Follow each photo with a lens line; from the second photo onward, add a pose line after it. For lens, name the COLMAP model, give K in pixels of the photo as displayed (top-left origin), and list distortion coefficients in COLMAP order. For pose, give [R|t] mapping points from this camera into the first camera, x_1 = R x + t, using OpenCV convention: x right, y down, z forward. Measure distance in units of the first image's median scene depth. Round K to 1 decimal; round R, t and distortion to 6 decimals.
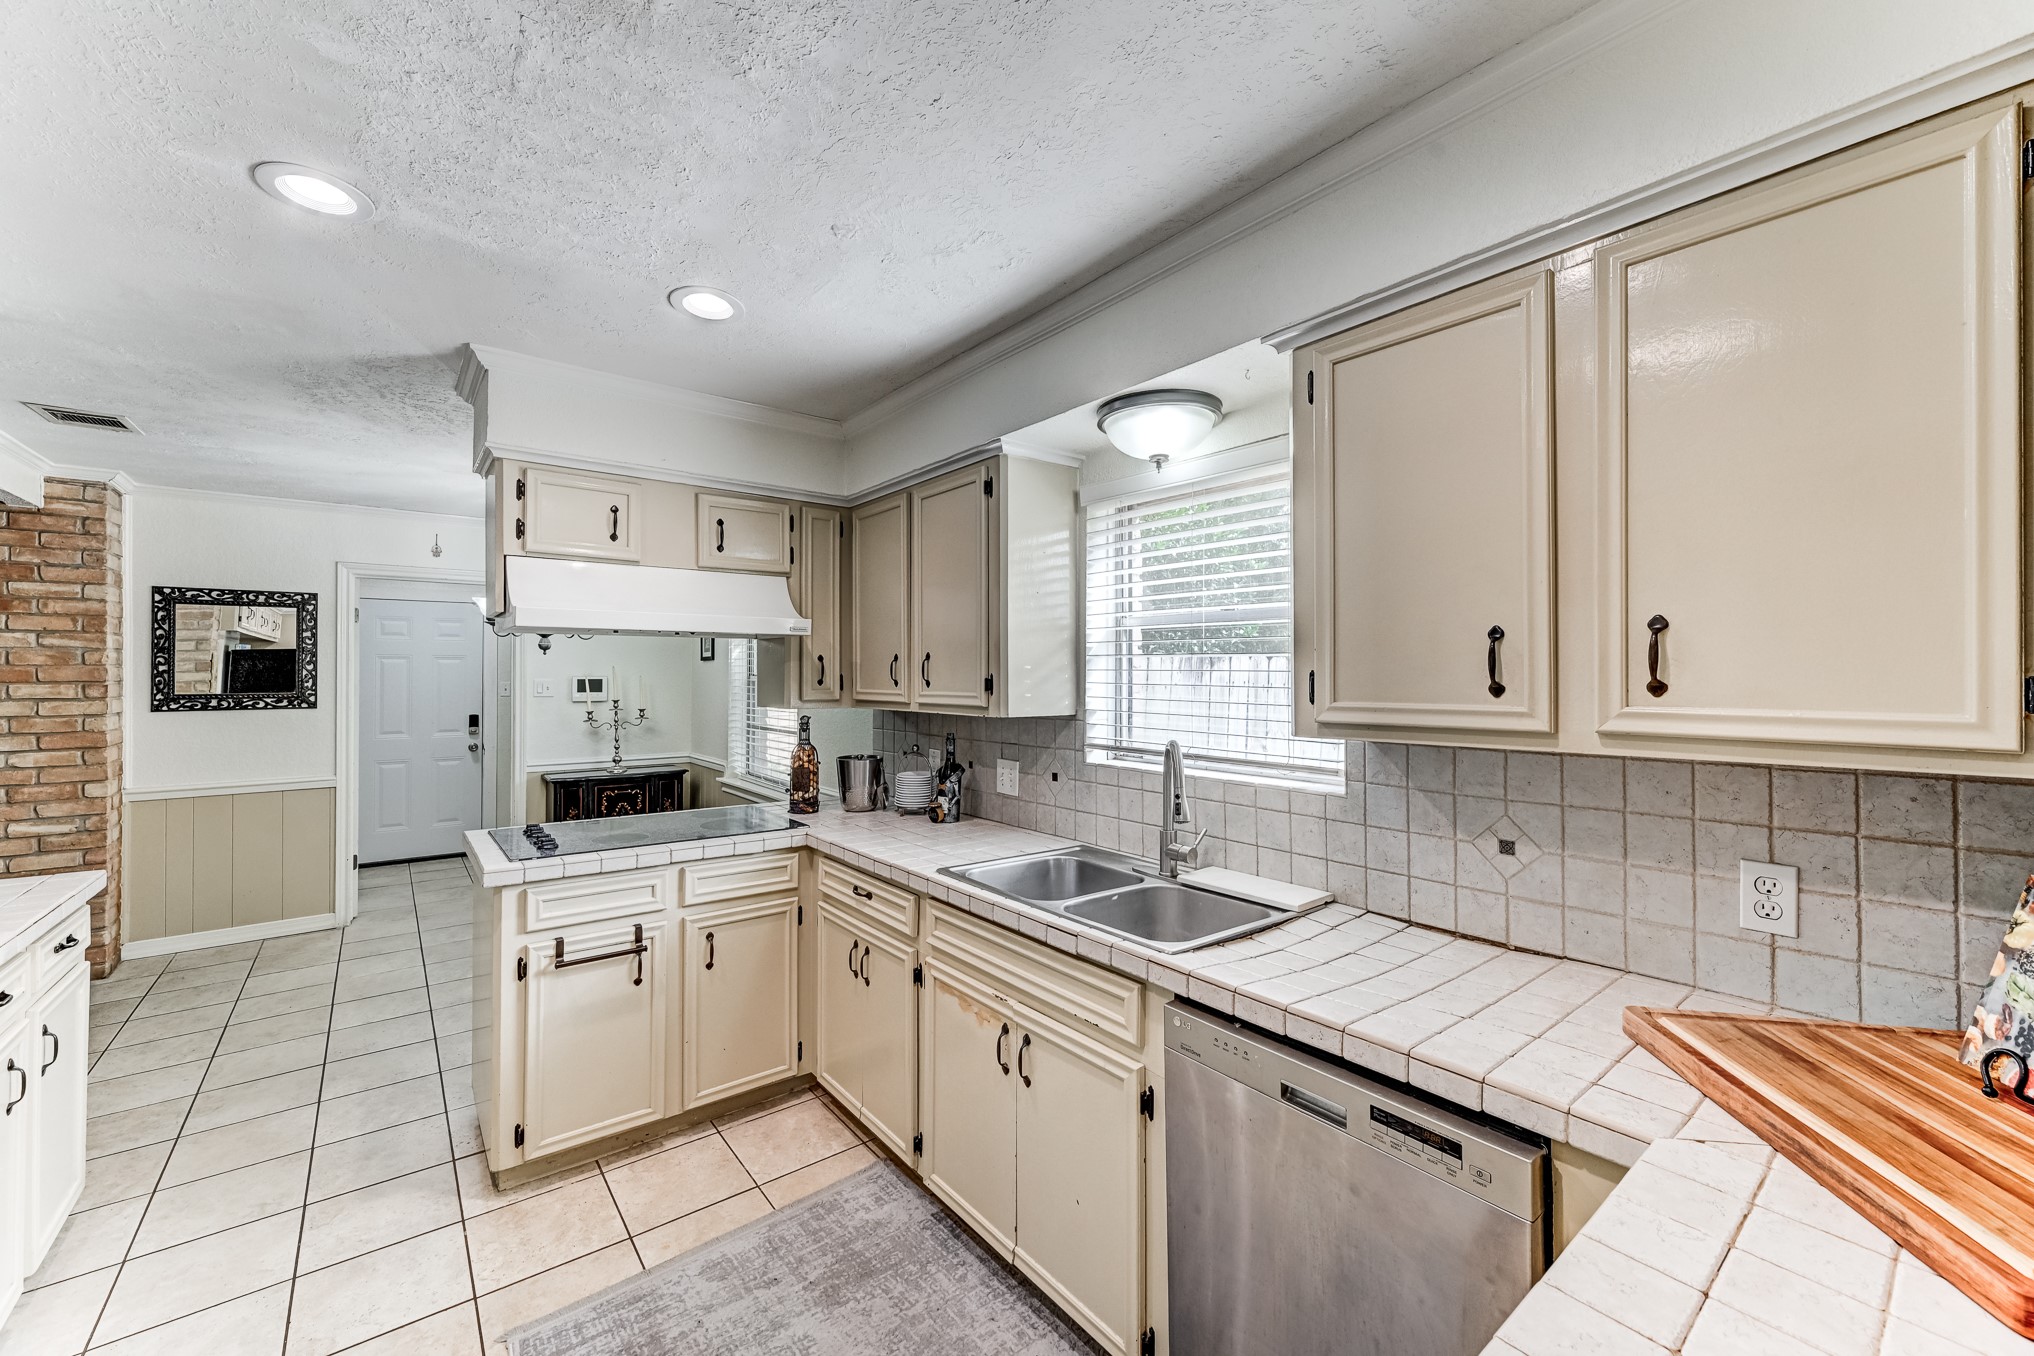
lens RADIAL K [[796.2, 0, 1009.9], [0, 796.2, 666.8], [0, 0, 1]] dist [-0.000021, -0.000191]
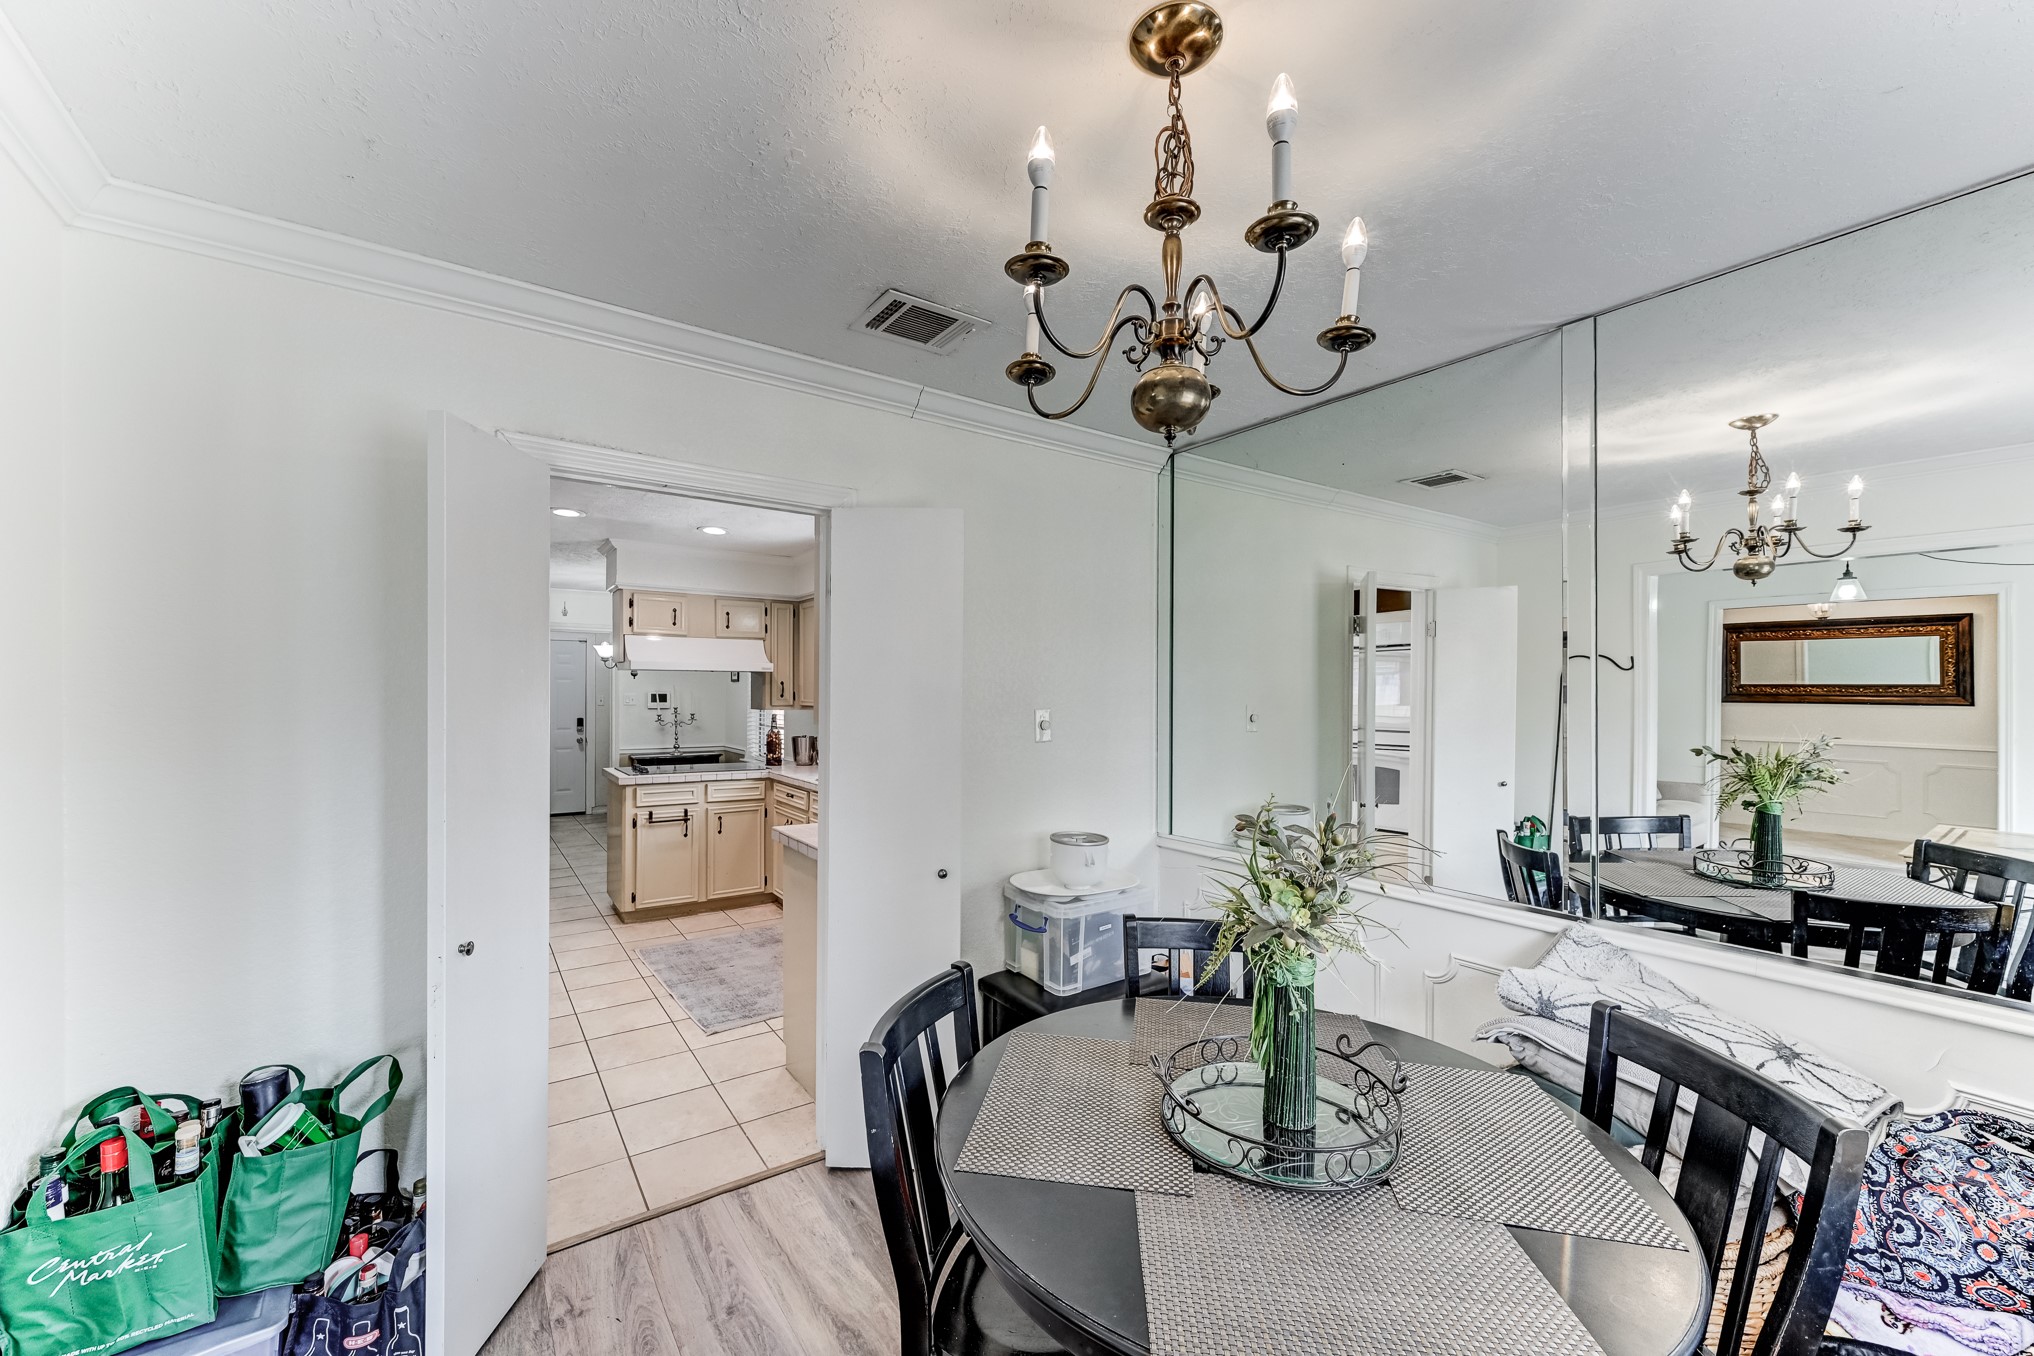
lens RADIAL K [[796.2, 0, 1022.9], [0, 796.2, 694.9], [0, 0, 1]] dist [-0.000021, -0.000191]
pose [[0.998829, 0.005205, -0.048109, 0.468128], [-0.004605, 0.999910, 0.012575, -0.010423], [0.048170, -0.012339, 0.998763, -0.945229]]
